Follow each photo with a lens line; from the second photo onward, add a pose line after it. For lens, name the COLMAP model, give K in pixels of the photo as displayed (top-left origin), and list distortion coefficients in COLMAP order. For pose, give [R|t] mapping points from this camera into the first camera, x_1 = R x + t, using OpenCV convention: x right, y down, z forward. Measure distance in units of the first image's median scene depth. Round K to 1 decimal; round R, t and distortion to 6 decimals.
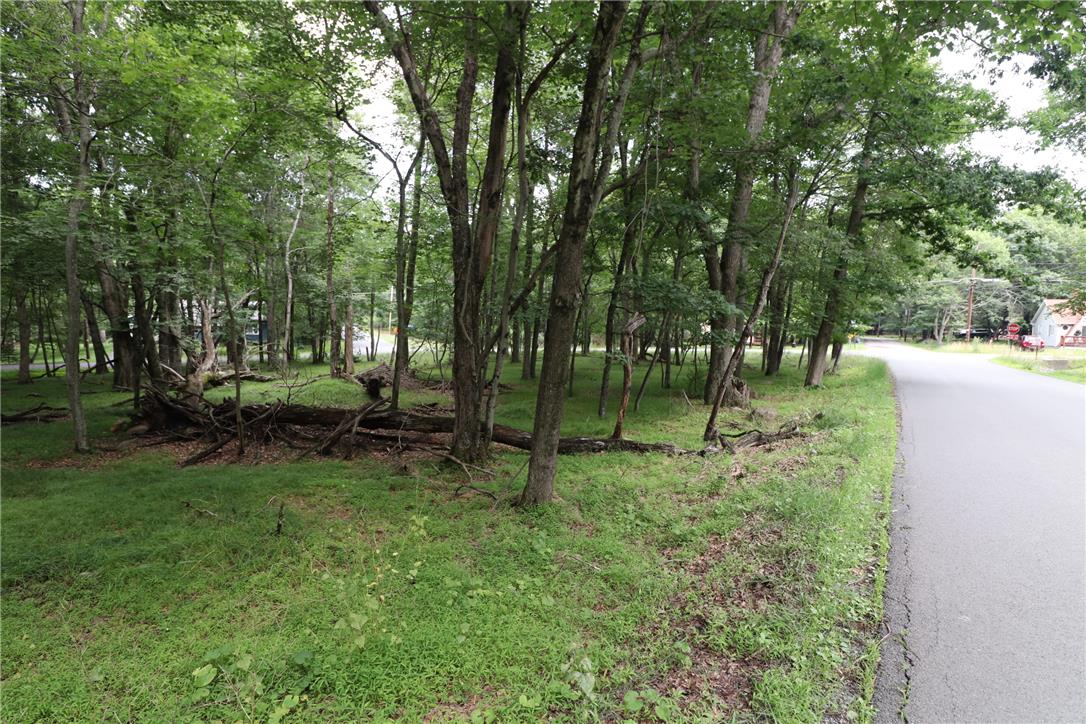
lens RADIAL K [[546.3, 0, 538.7], [0, 546.3, 357.9], [0, 0, 1]] dist [0.002484, -0.013437]
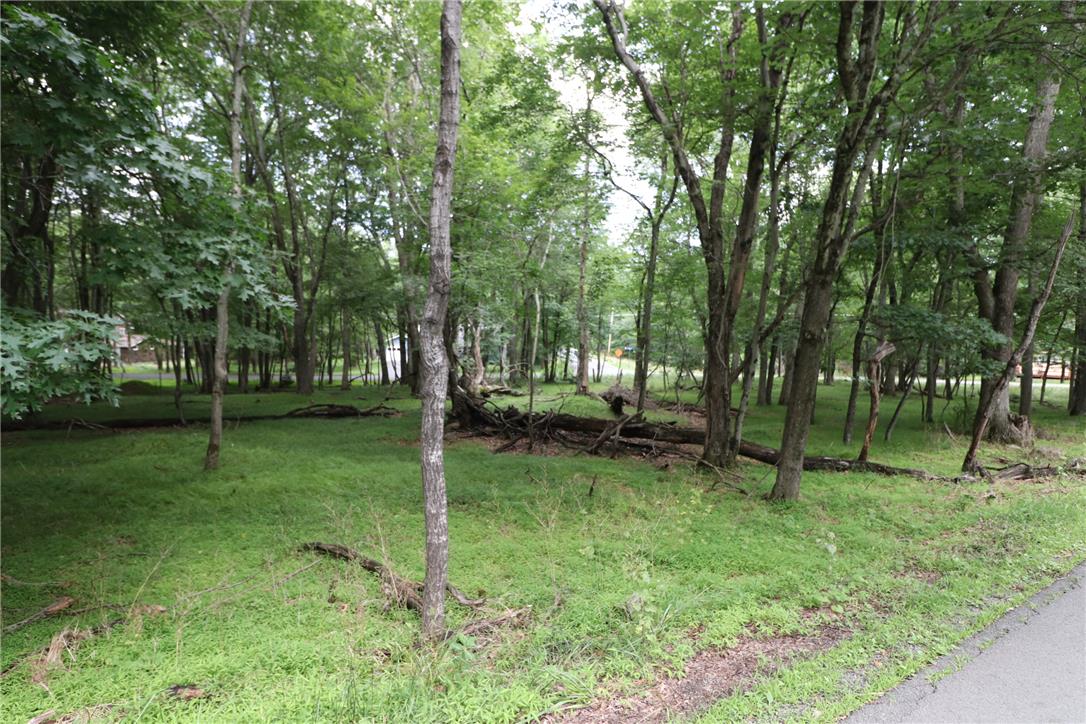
lens RADIAL K [[579.5, 0, 540.1], [0, 579.5, 354.5], [0, 0, 1]] dist [0.007510, -0.012412]
pose [[0.930038, 0.017084, -0.367065, -0.024383], [-0.034684, 0.998540, -0.041406, 0.009538], [0.365822, 0.051241, 0.929273, -0.248338]]
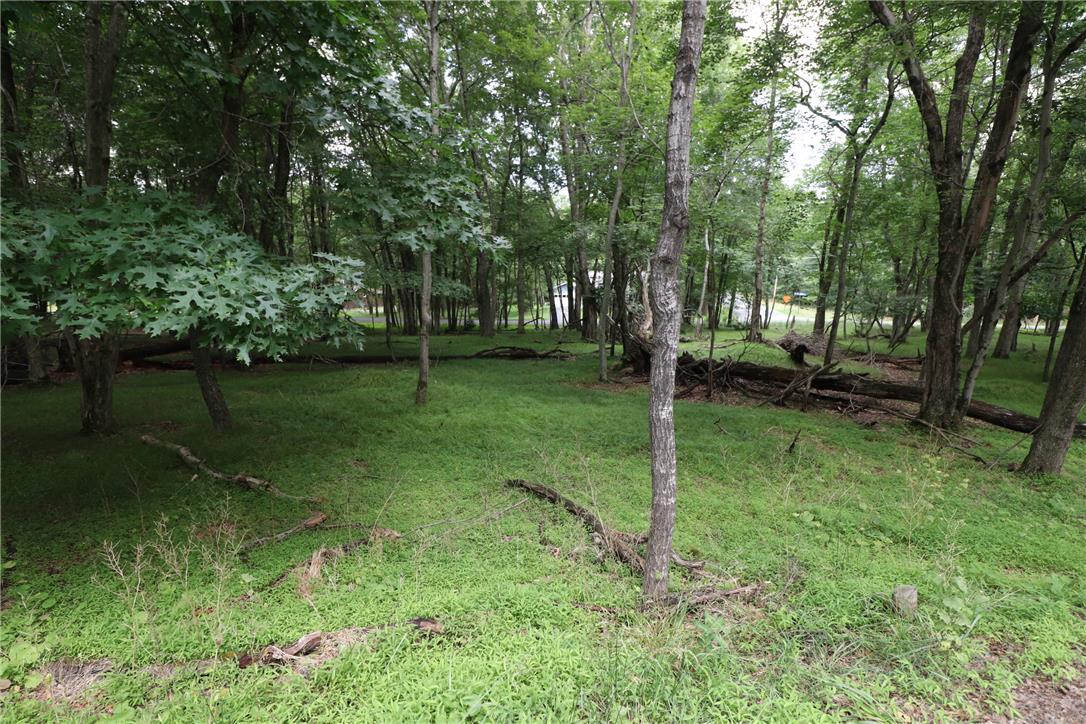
lens RADIAL K [[546.3, 0, 538.7], [0, 546.3, 357.9], [0, 0, 1]] dist [0.002484, -0.013437]
pose [[0.791372, 0.078461, -0.606279, -0.089311], [-0.042754, 0.996405, 0.073142, 0.010812], [0.609838, -0.031962, 0.791882, -0.218343]]
